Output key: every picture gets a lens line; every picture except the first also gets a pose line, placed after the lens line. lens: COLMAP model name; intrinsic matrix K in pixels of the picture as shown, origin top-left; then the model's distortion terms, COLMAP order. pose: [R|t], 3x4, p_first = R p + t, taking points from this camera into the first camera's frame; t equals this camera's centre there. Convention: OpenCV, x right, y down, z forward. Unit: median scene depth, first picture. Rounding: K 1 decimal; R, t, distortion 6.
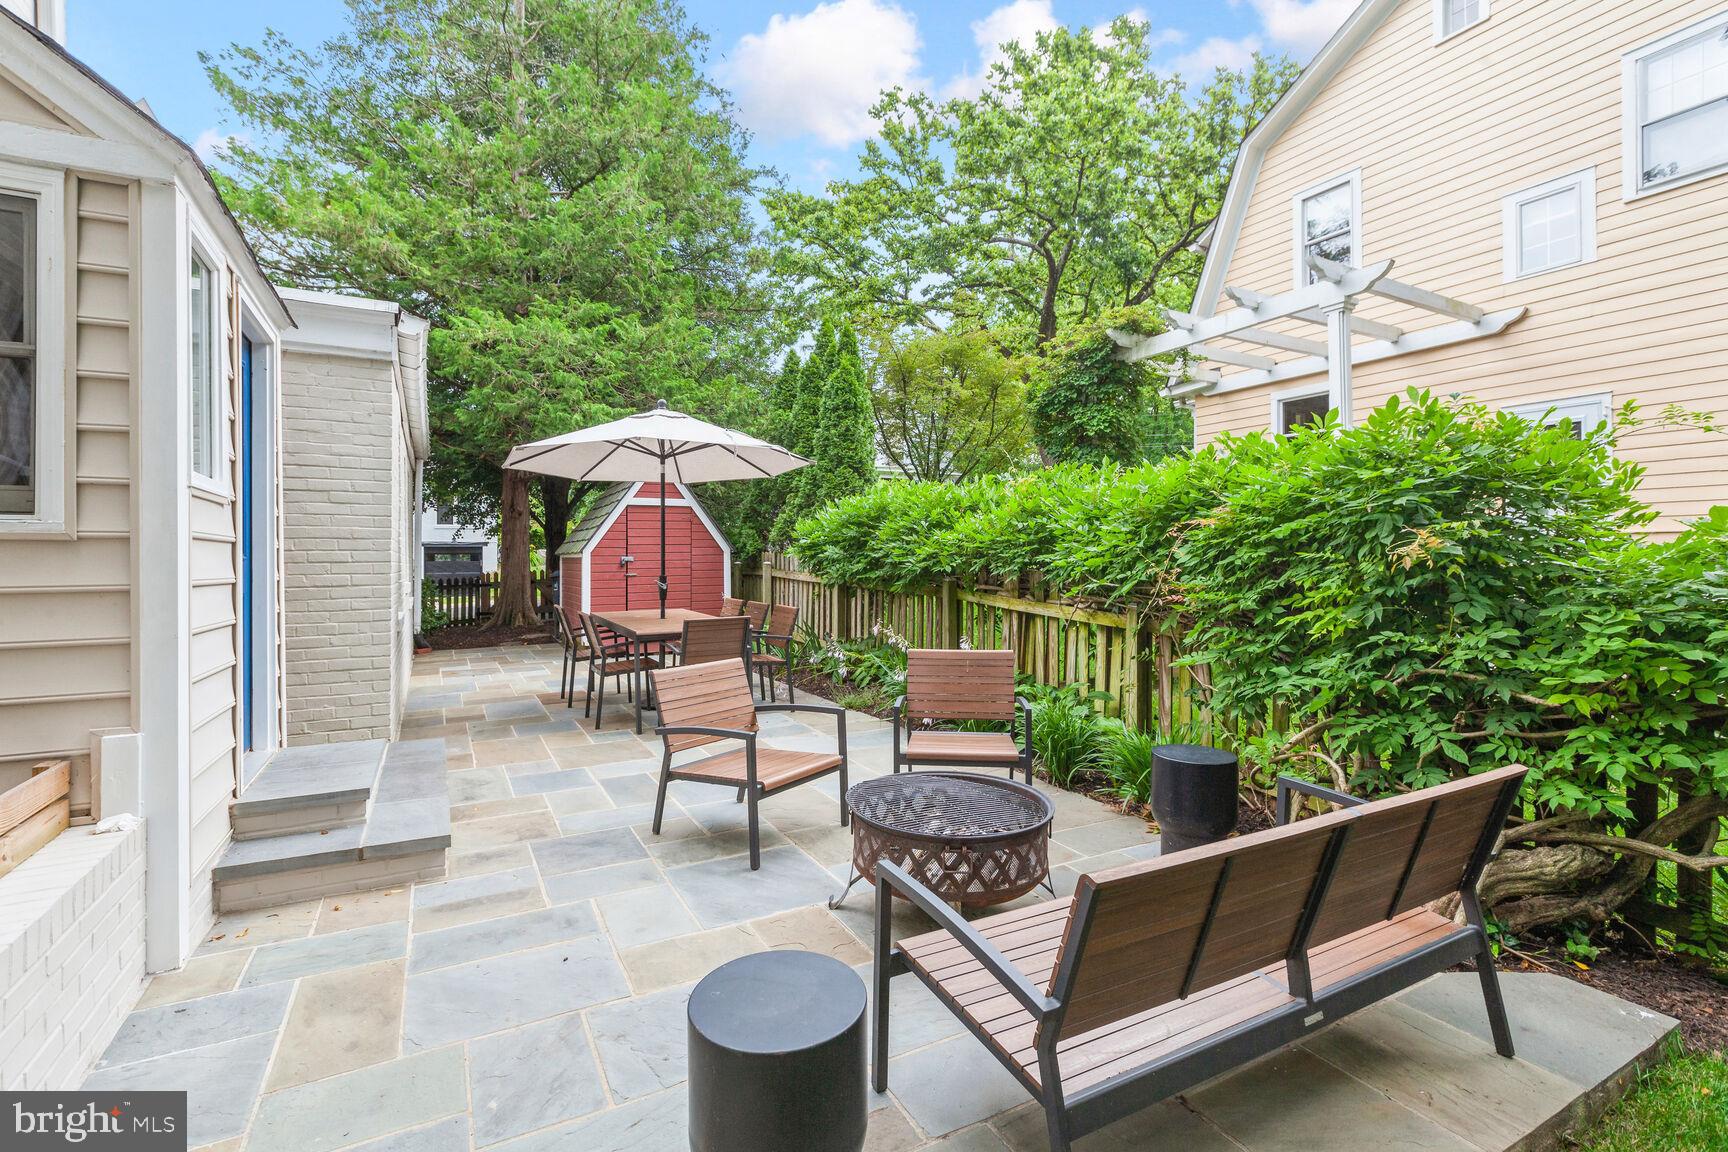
lens RADIAL K [[808.7, 0, 870.9], [0, 808.7, 566.5], [0, 0, 1]] dist [-0.028630, 0.008009]
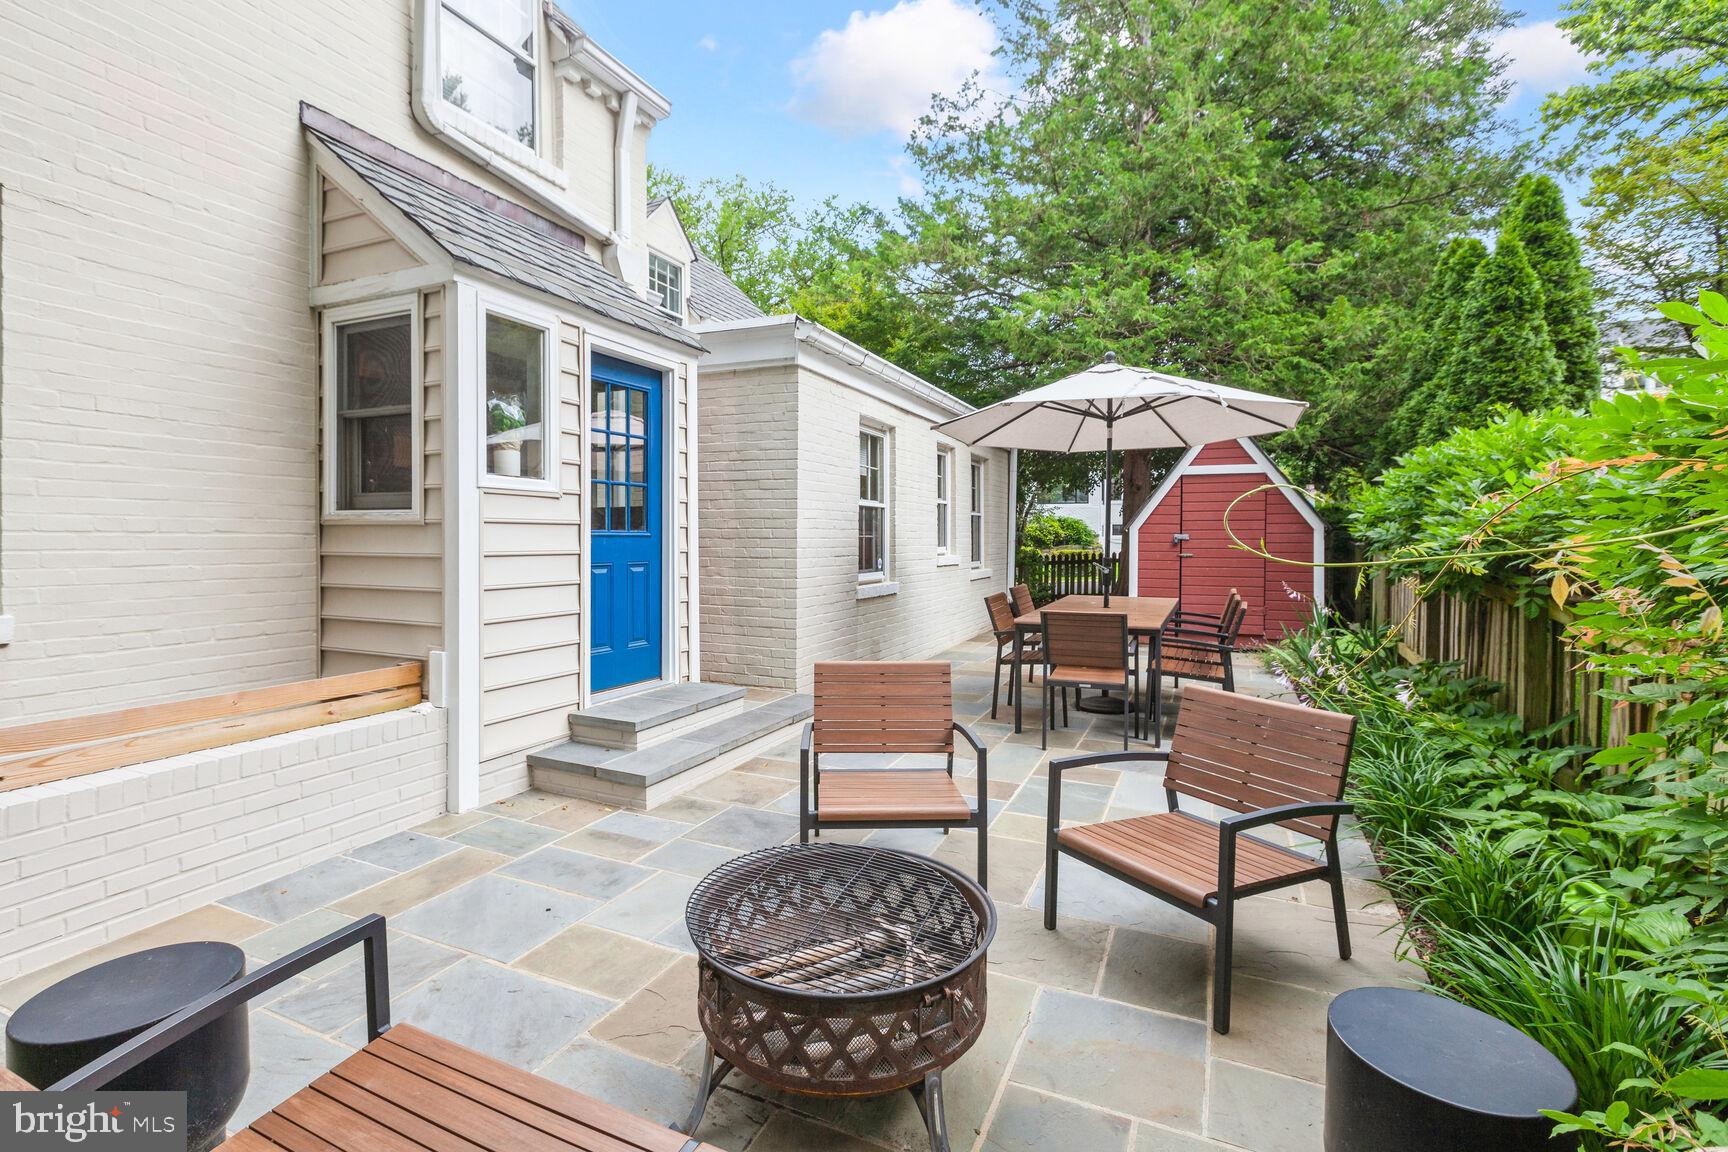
lens RADIAL K [[808.7, 0, 825.3], [0, 808.7, 554.1], [0, 0, 1]] dist [-0.028630, 0.008009]
pose [[0.573298, 0.028153, -0.818863, 0.195639], [-0.013306, 0.999598, 0.025051, -0.006537], [0.819239, -0.003466, 0.573442, 0.187865]]
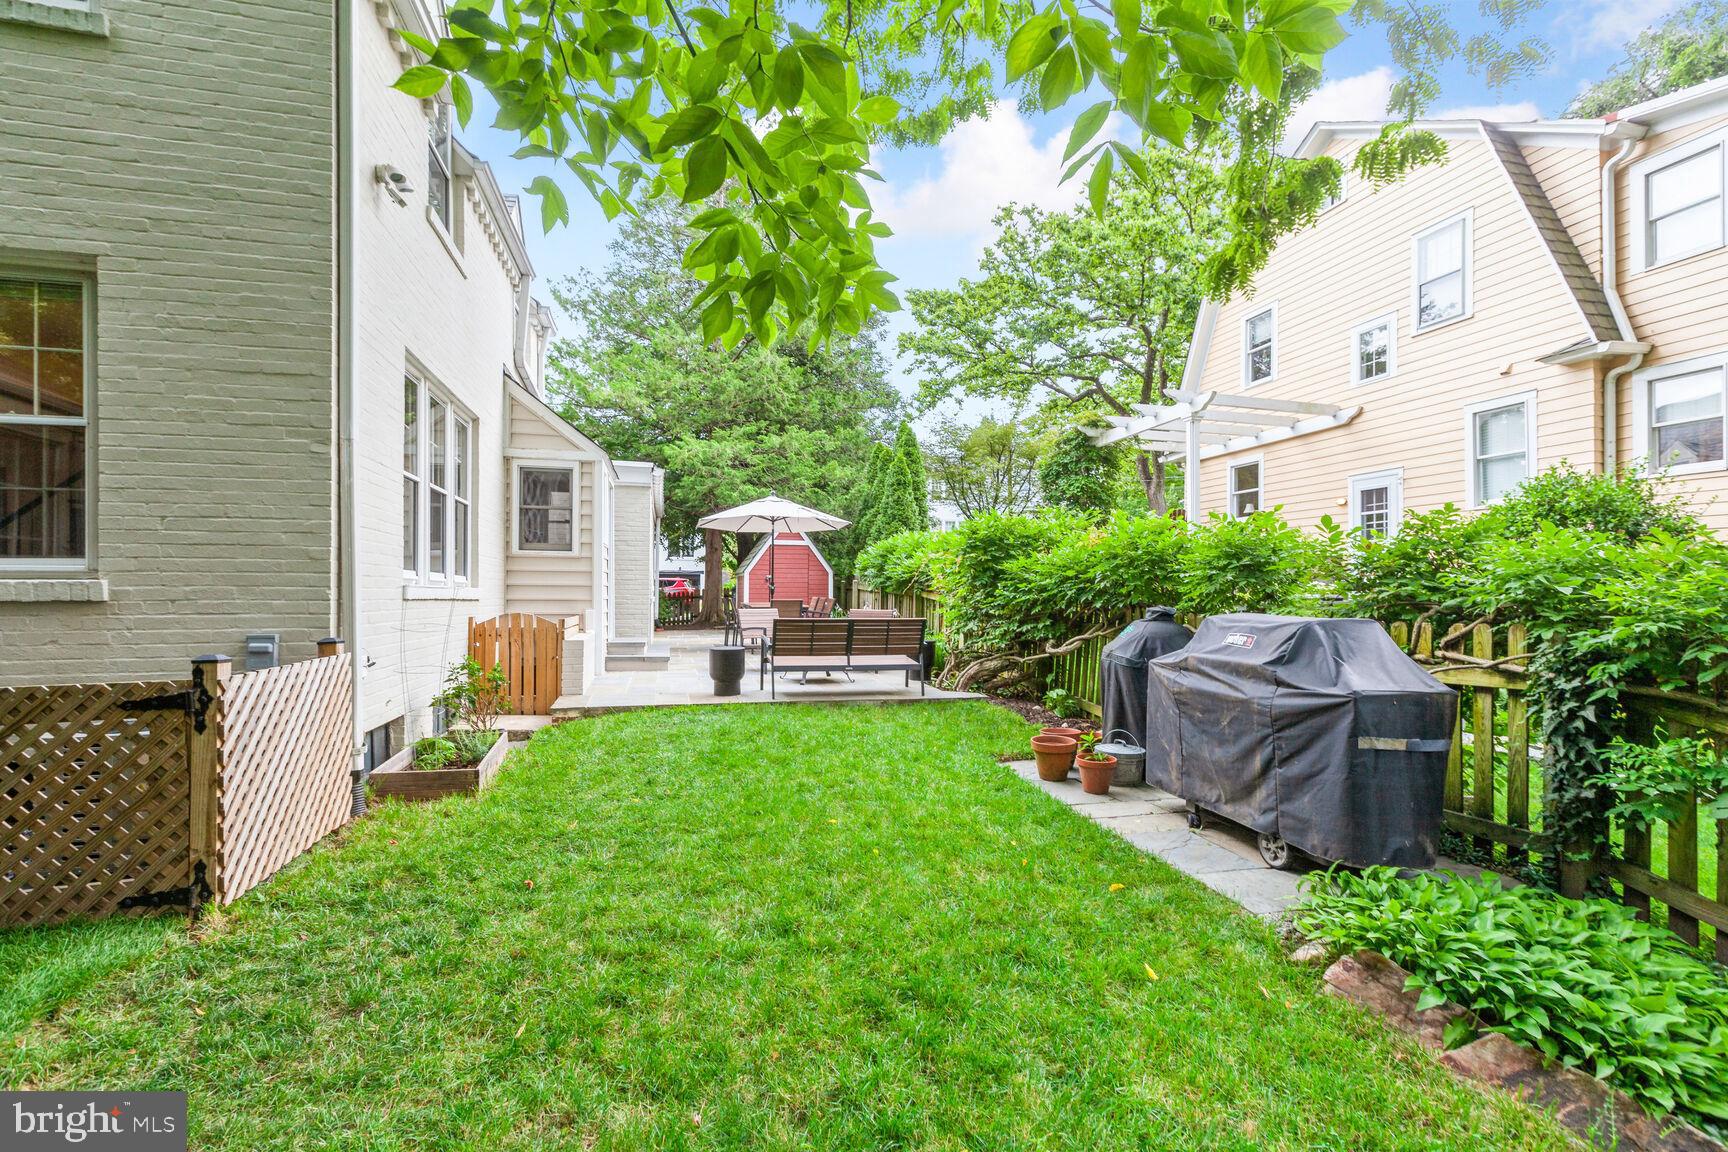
lens RADIAL K [[808.7, 0, 863.1], [0, 808.7, 589.3], [0, 0, 1]] dist [-0.028630, 0.008009]
pose [[0.967691, 0.016070, -0.251627, 0.322033], [-0.018614, 0.999797, -0.007735, 0.029330], [0.251451, 0.012169, 0.967793, -0.601566]]
